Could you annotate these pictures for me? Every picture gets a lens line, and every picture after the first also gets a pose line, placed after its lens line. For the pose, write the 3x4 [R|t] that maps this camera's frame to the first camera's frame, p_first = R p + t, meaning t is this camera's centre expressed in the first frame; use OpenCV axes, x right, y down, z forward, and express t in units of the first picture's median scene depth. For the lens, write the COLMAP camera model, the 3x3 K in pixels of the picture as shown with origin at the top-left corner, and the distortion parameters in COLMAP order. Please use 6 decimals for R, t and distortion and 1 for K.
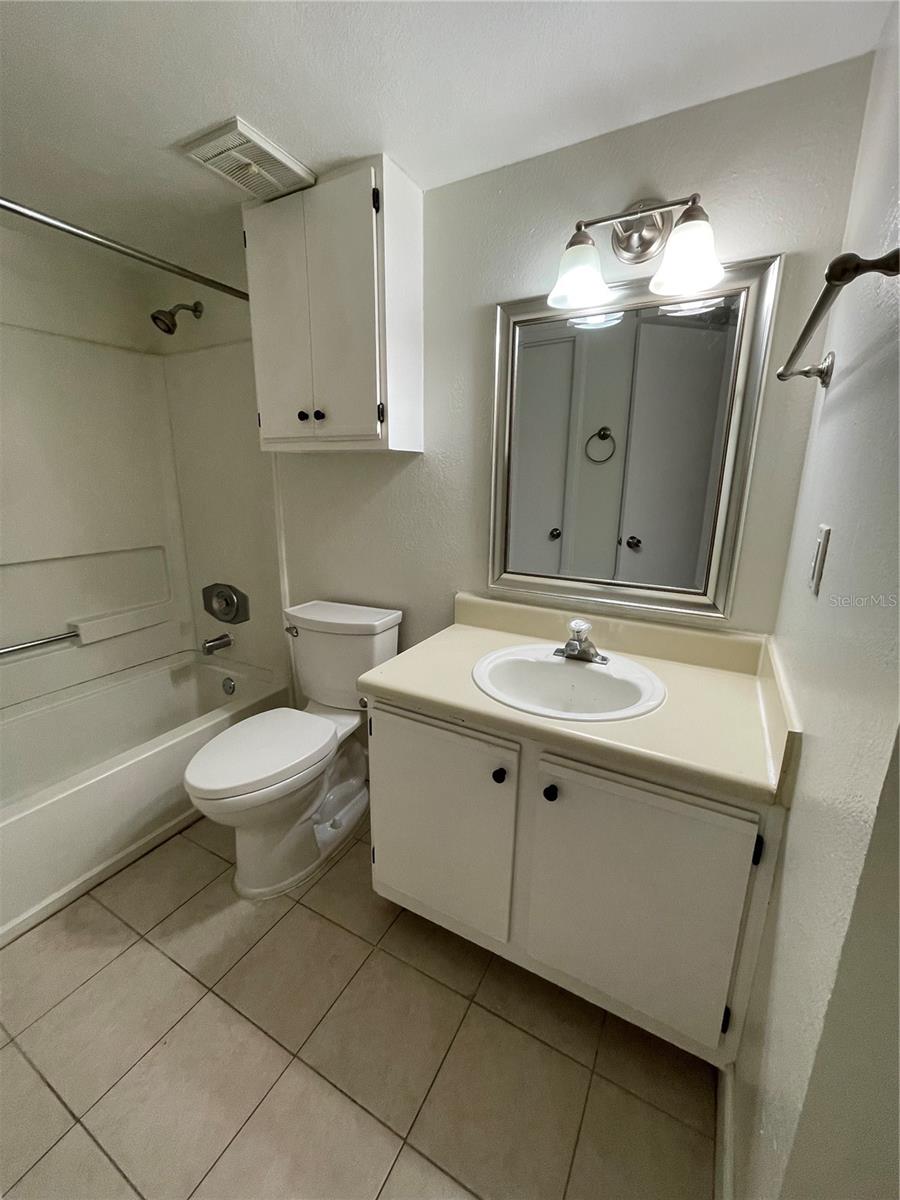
lens RADIAL K [[484.8, 0, 443.5], [0, 484.8, 588.9], [0, 0, 1]] dist [0.002005, 0.000492]
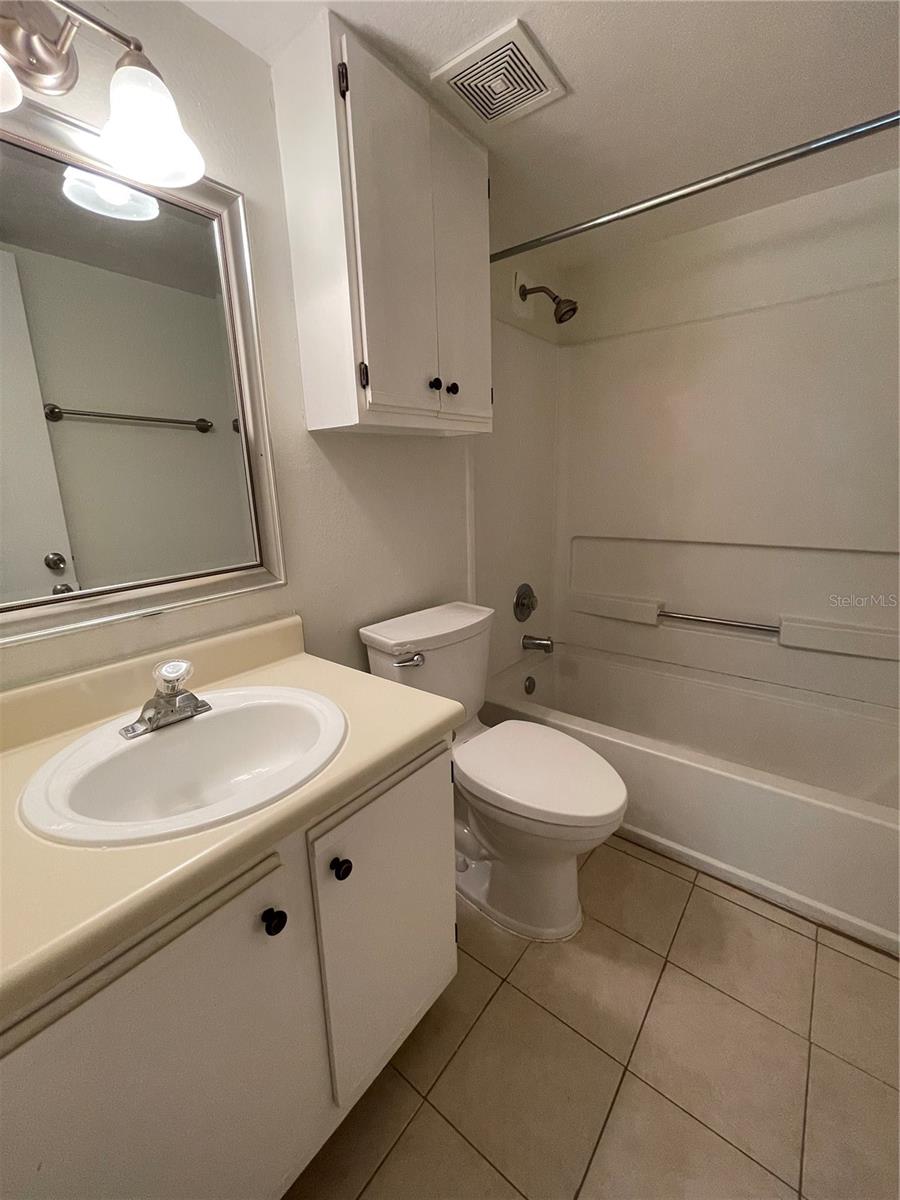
lens RADIAL K [[488.5, 0, 450.8], [0, 488.5, 607.2], [0, 0, 1]] dist [0.000455, -0.000023]
pose [[0.157567, -0.274550, 0.948575, -0.270347], [0.258627, 0.938519, 0.228679, -0.057878], [-0.953040, 0.209295, 0.218885, 0.476730]]
